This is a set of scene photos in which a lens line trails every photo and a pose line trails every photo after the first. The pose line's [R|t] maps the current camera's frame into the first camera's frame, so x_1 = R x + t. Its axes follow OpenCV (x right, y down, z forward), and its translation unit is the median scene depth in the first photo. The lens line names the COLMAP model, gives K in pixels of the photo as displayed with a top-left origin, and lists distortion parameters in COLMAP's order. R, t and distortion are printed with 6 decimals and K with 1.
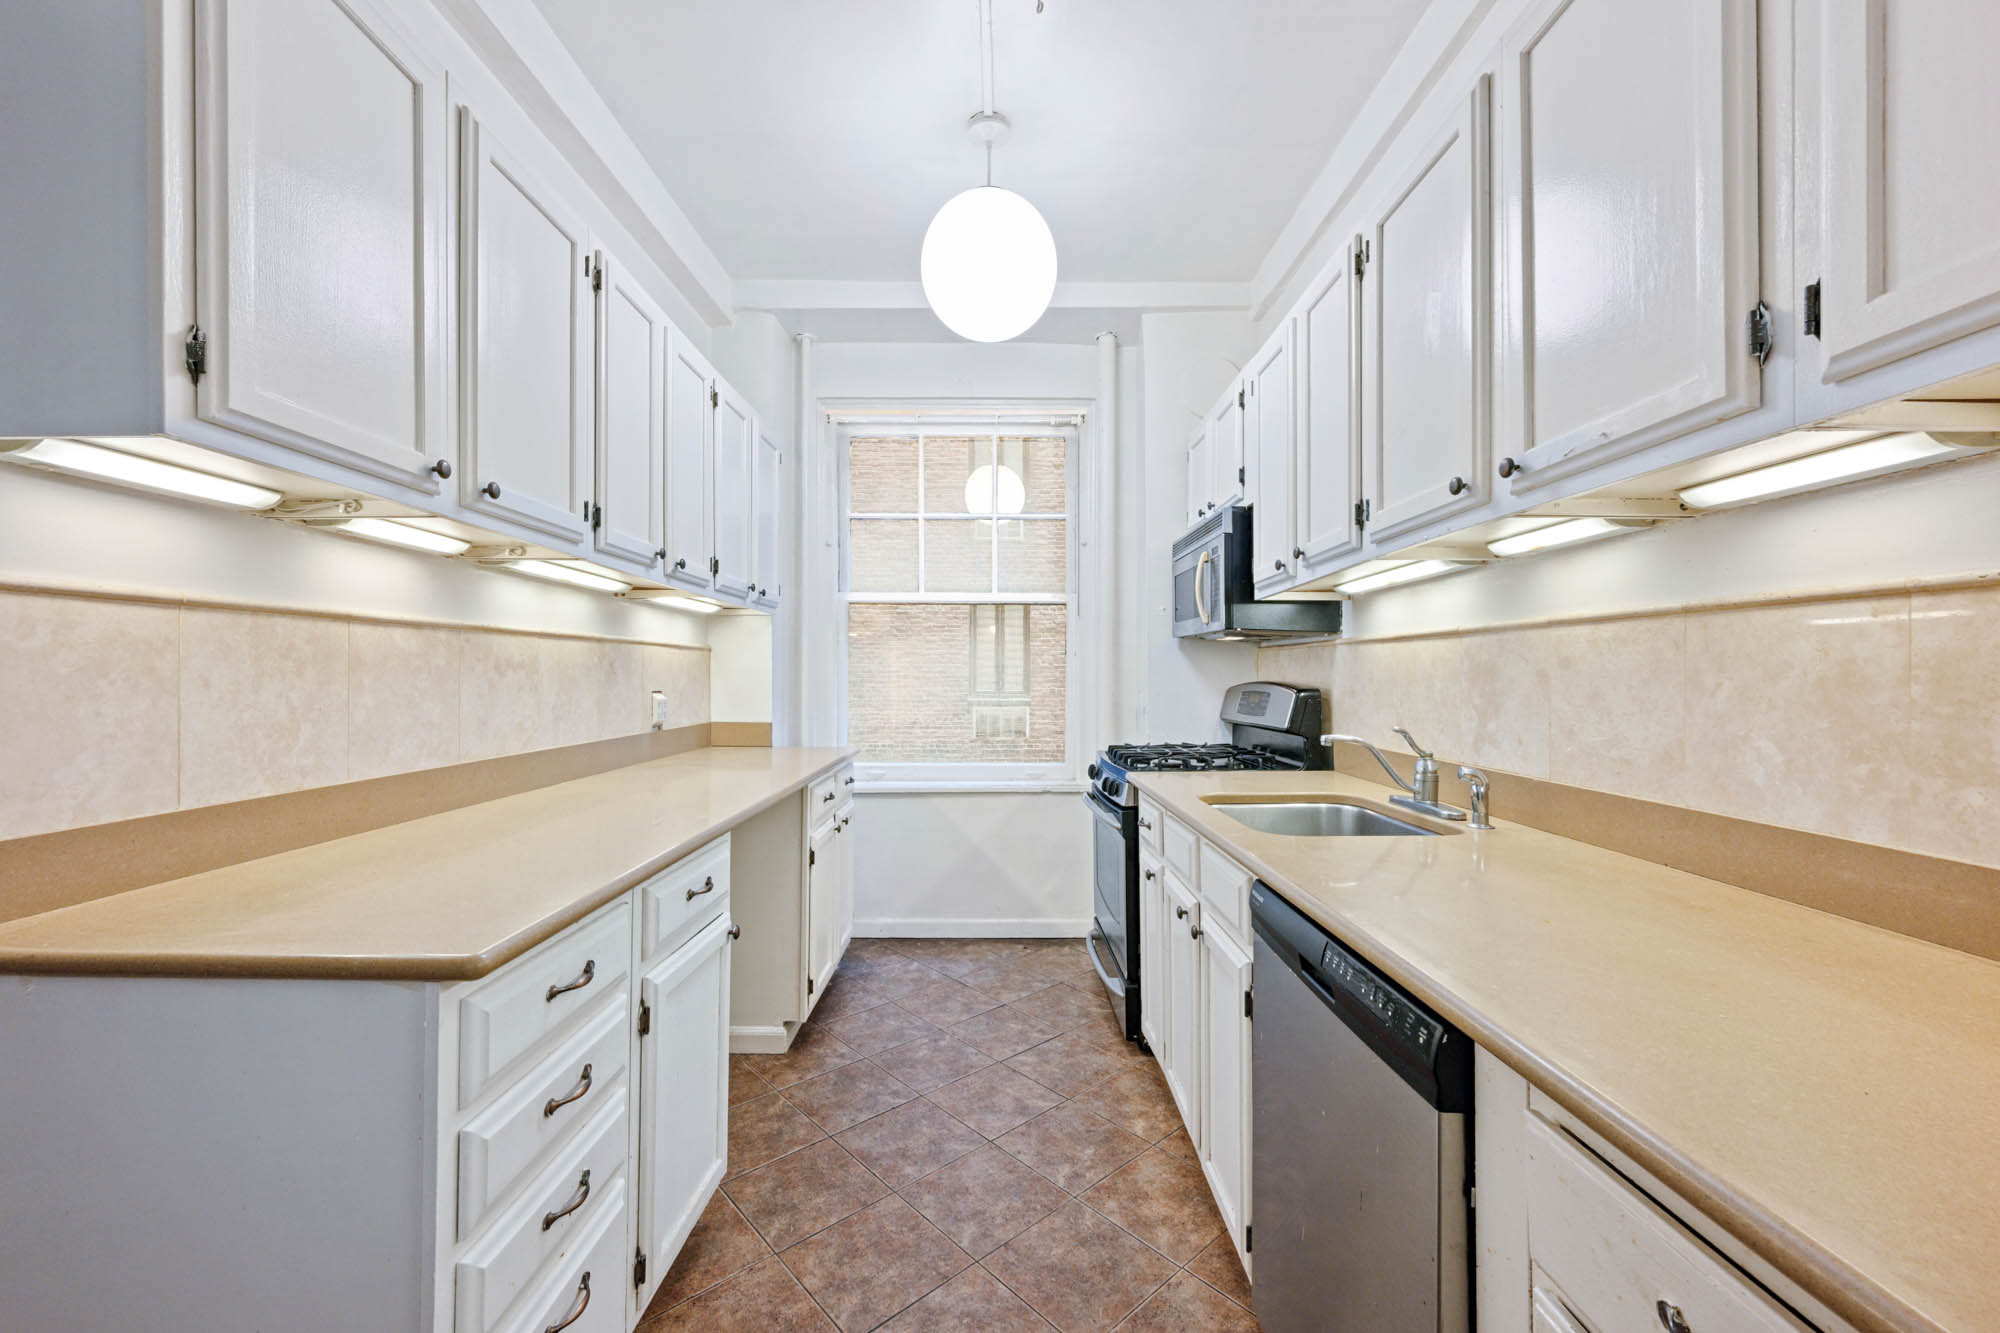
lens RADIAL K [[793.8, 0, 1000.0], [0, 793.8, 666.5], [0, 0, 1]] dist [0.043470, -0.000128]
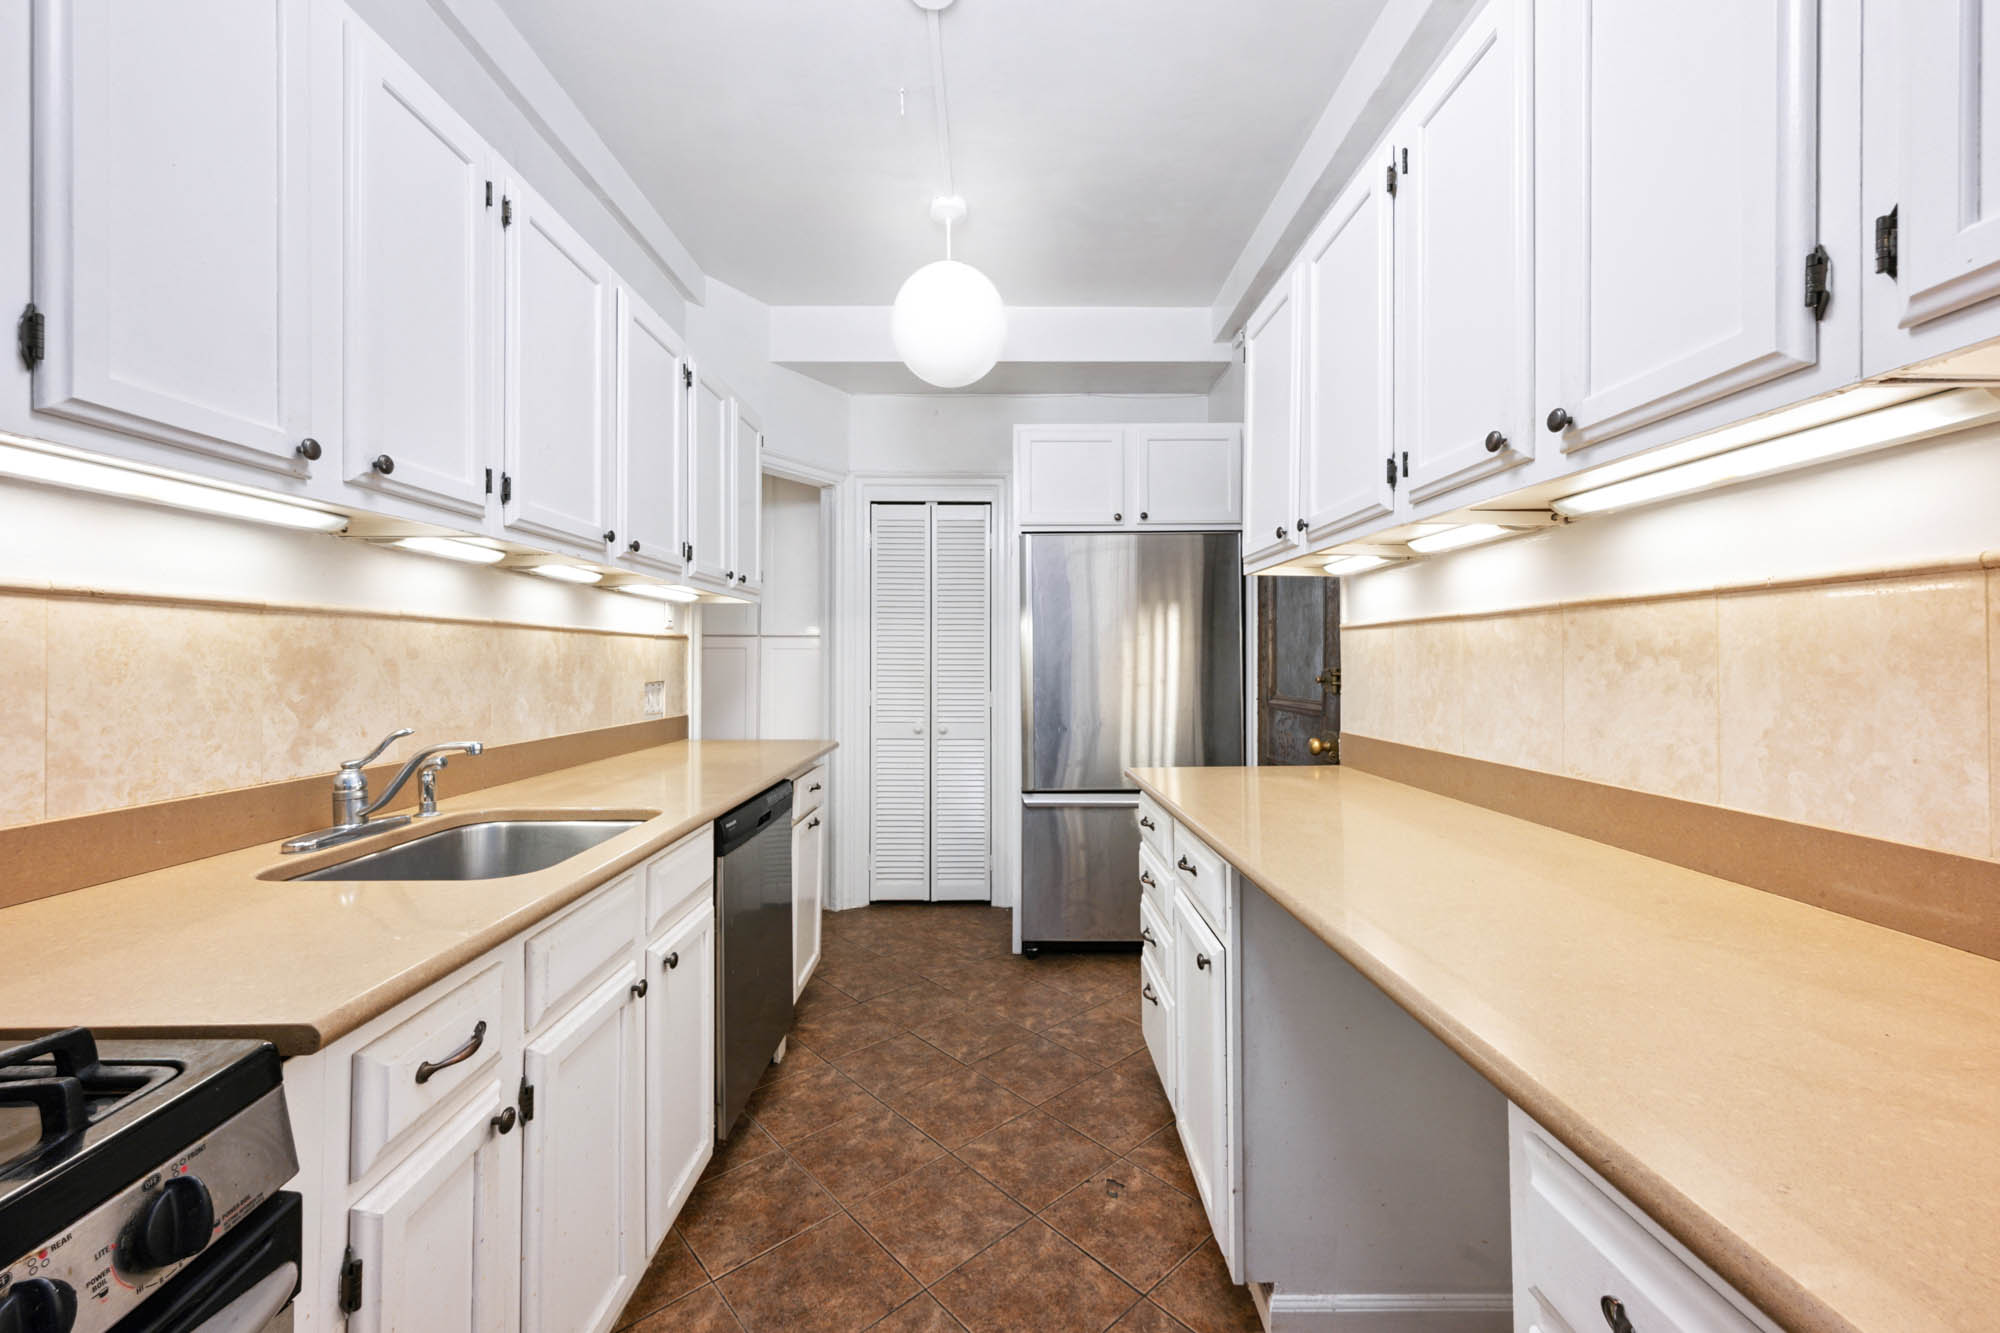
lens RADIAL K [[793.8, 0, 1000.0], [0, 793.8, 666.5], [0, 0, 1]] dist [0.043470, -0.000128]
pose [[-0.999980, -0.000991, -0.006217, -0.105516], [-0.000958, 0.999986, -0.005223, 0.016462], [0.006222, -0.005217, -0.999967, 1.904790]]
